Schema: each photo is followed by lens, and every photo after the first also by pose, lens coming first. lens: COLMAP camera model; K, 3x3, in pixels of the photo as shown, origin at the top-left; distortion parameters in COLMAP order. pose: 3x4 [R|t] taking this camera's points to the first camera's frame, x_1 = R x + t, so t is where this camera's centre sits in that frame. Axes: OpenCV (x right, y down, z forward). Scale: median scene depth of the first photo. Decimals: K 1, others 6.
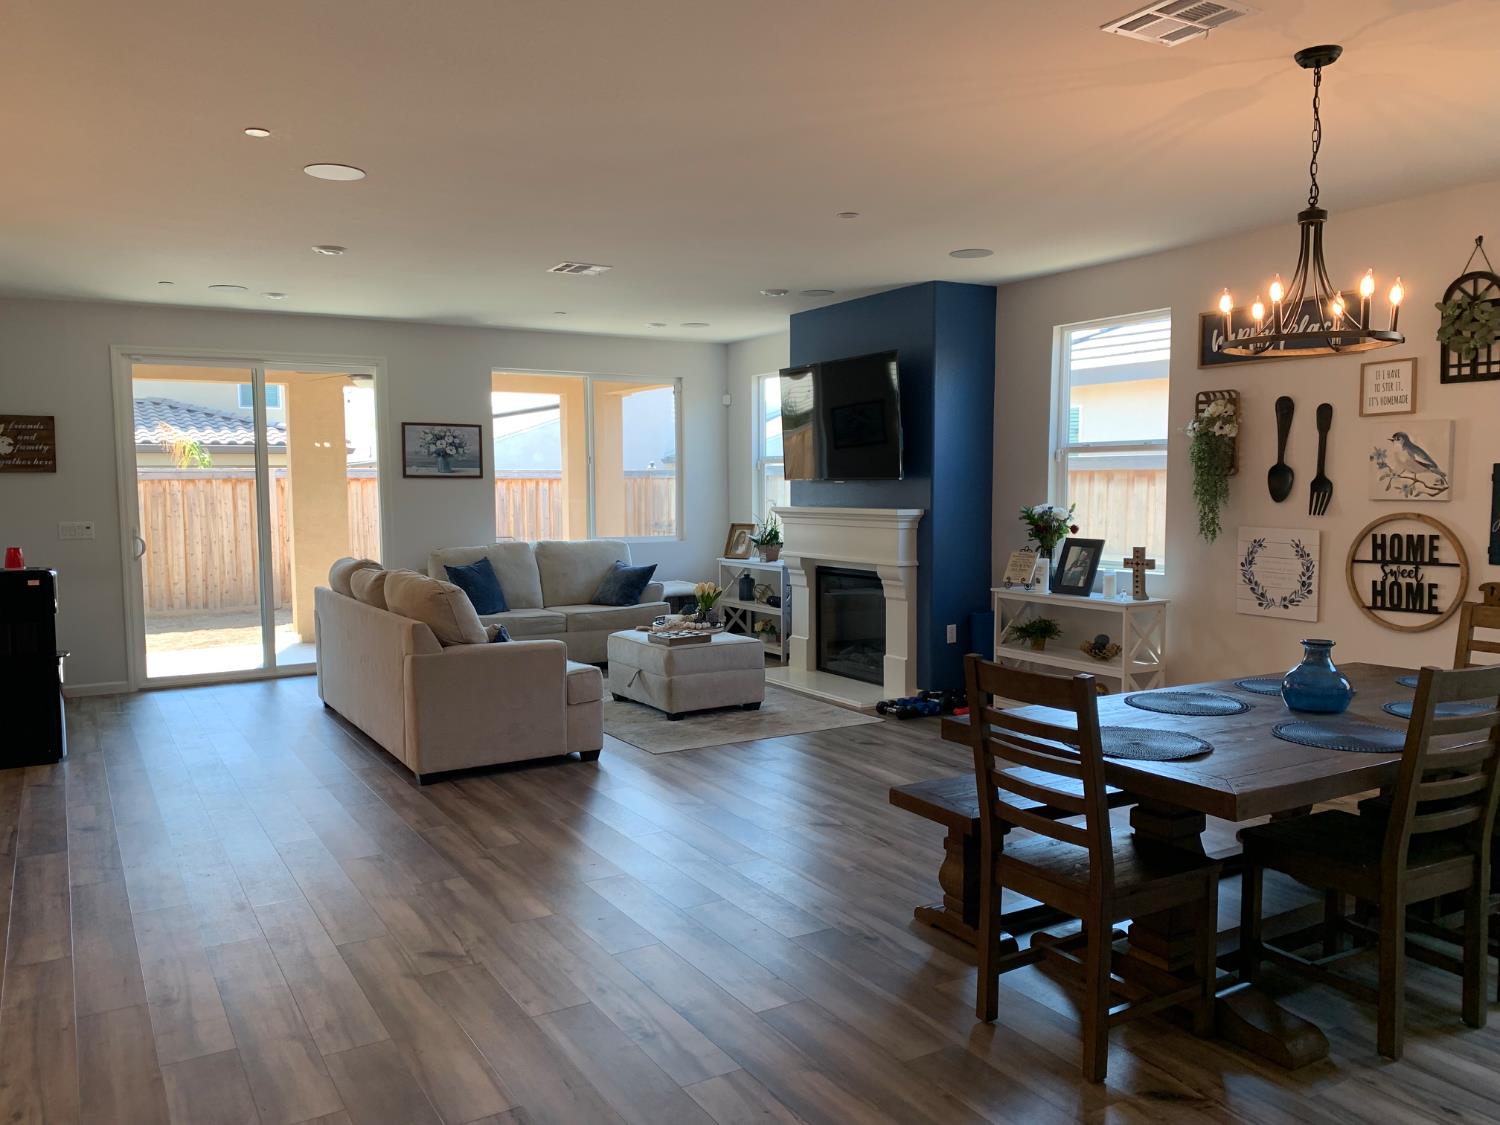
lens RADIAL K [[1147.9, 0, 744.3], [0, 1147.9, 563.7], [0, 0, 1]] dist [0.045368, -0.061611]
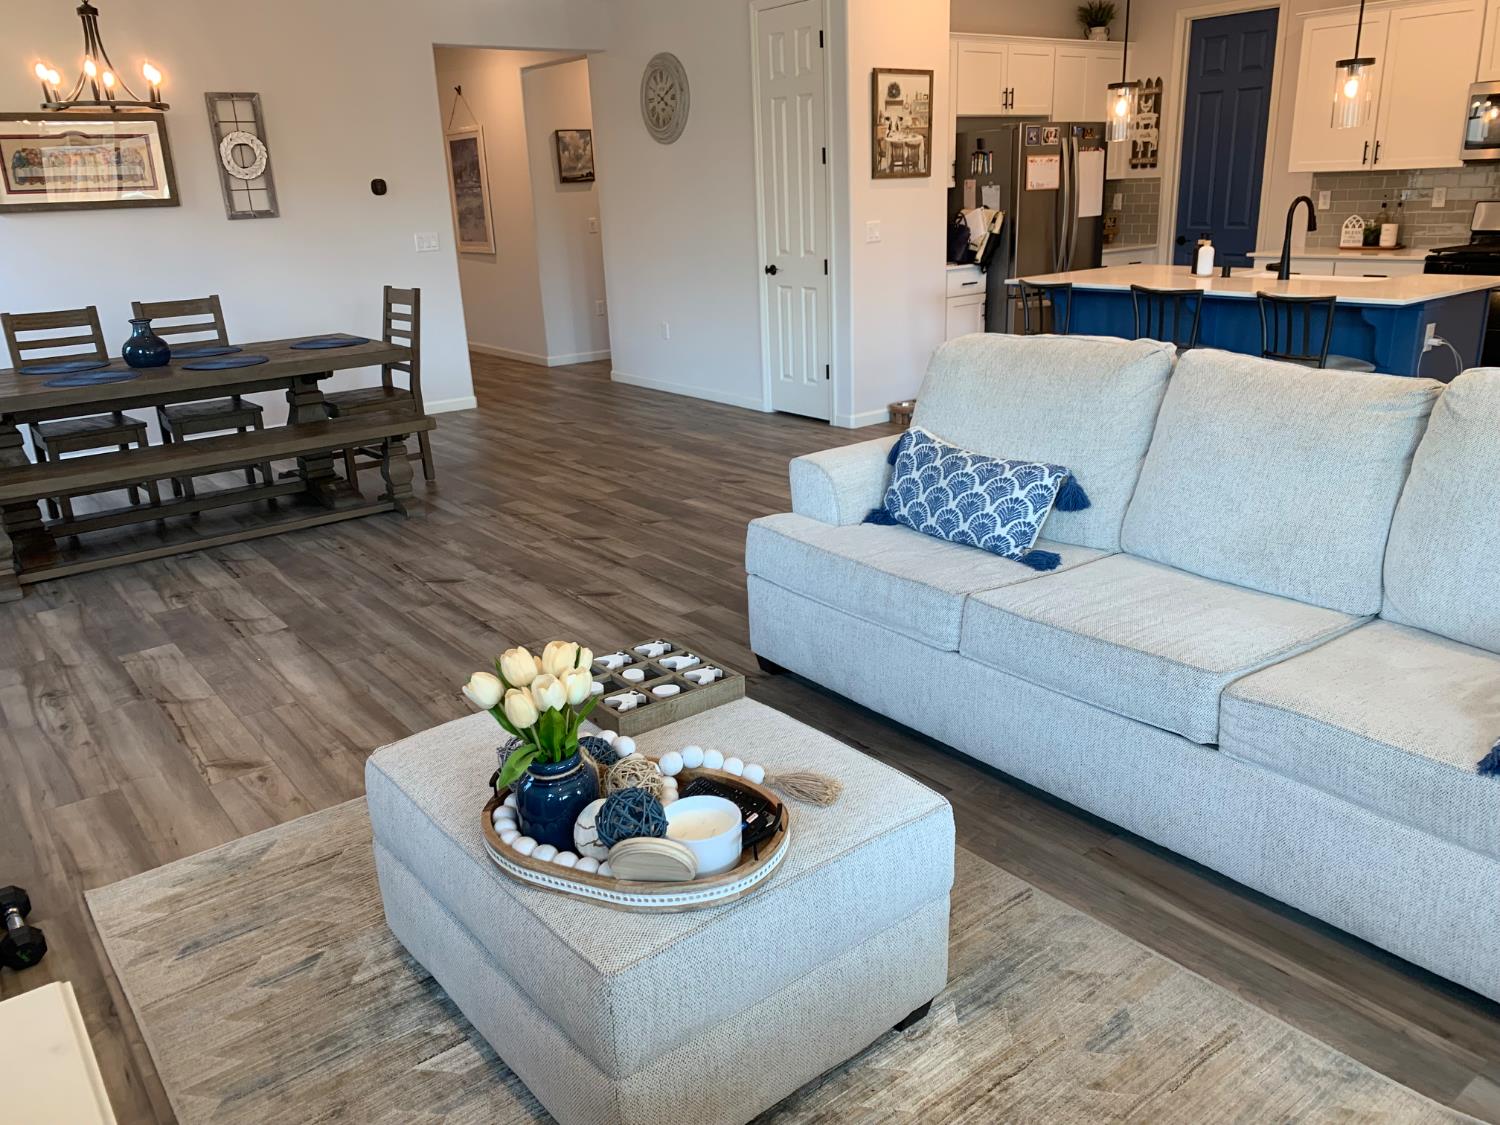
lens RADIAL K [[1147.9, 0, 755.6], [0, 1147.9, 556.7], [0, 0, 1]] dist [0.045368, -0.061611]
pose [[-0.991308, 0.078921, -0.105262, -0.043814], [0.034013, 0.926630, 0.374432, -0.070097], [0.127089, 0.367598, -0.921260, 1.011750]]
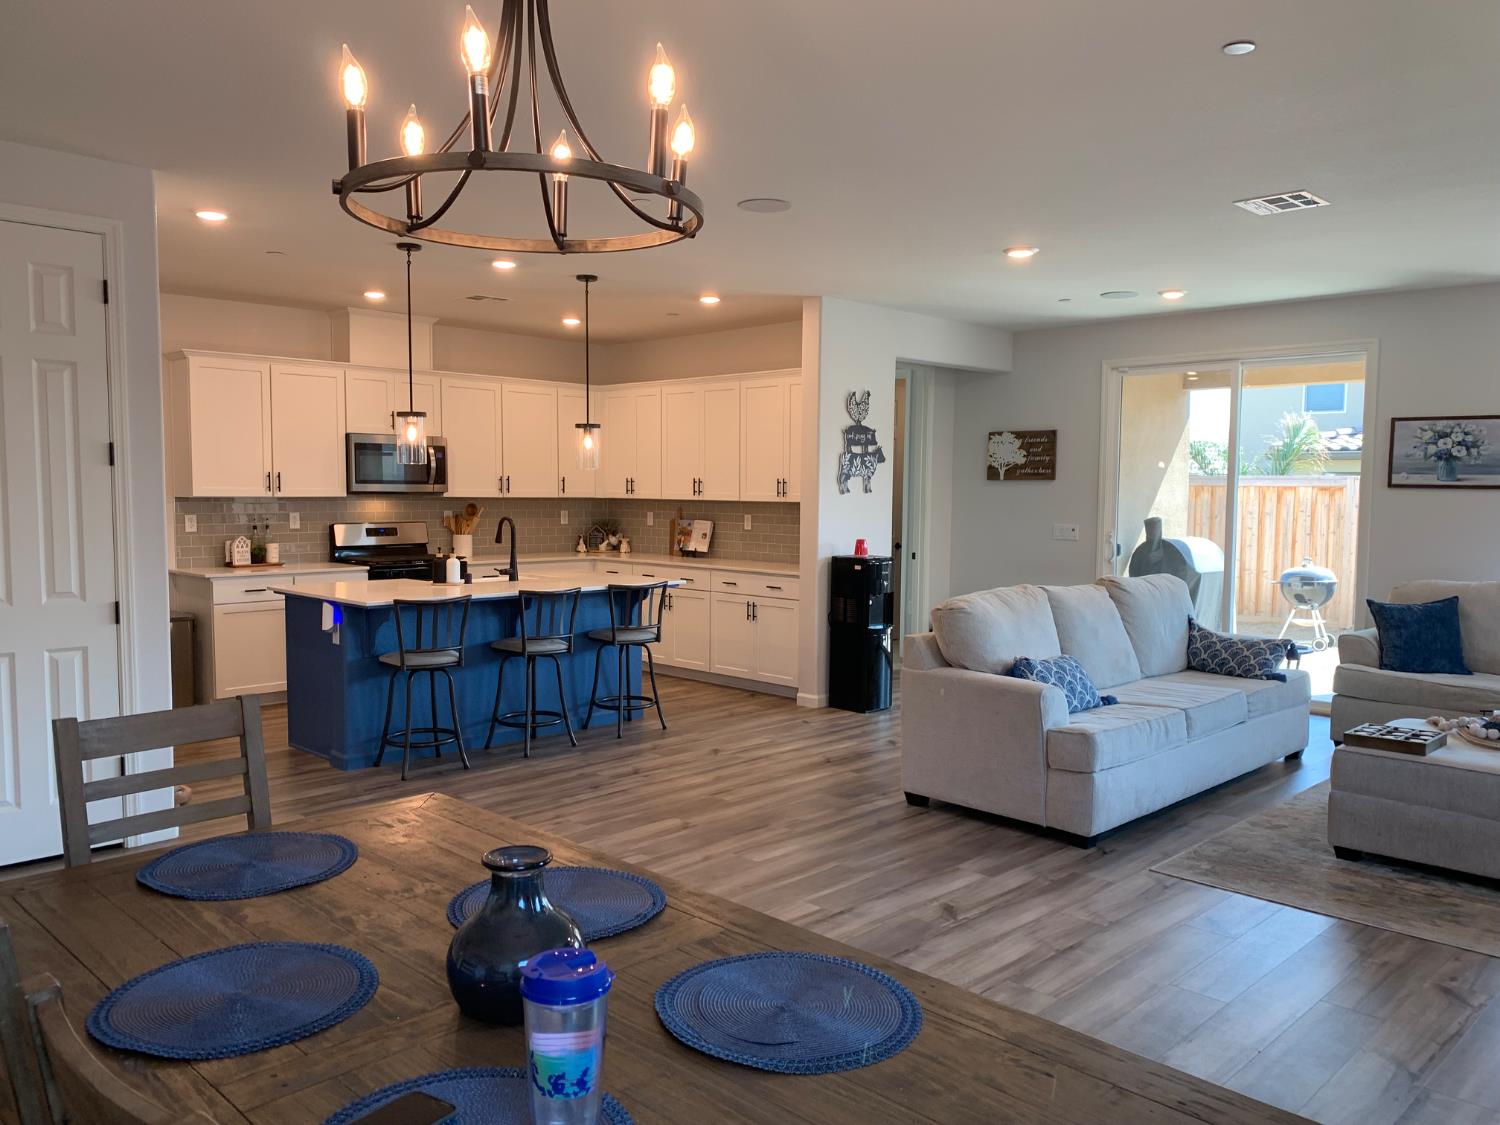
lens RADIAL K [[1147.9, 0, 753.2], [0, 1147.9, 572.4], [0, 0, 1]] dist [0.045368, -0.061611]
pose [[0.249596, 0.082030, -0.964869, 0.372365], [-0.079515, 0.994777, 0.064003, -0.032639], [0.965080, 0.060746, 0.254815, 0.377029]]
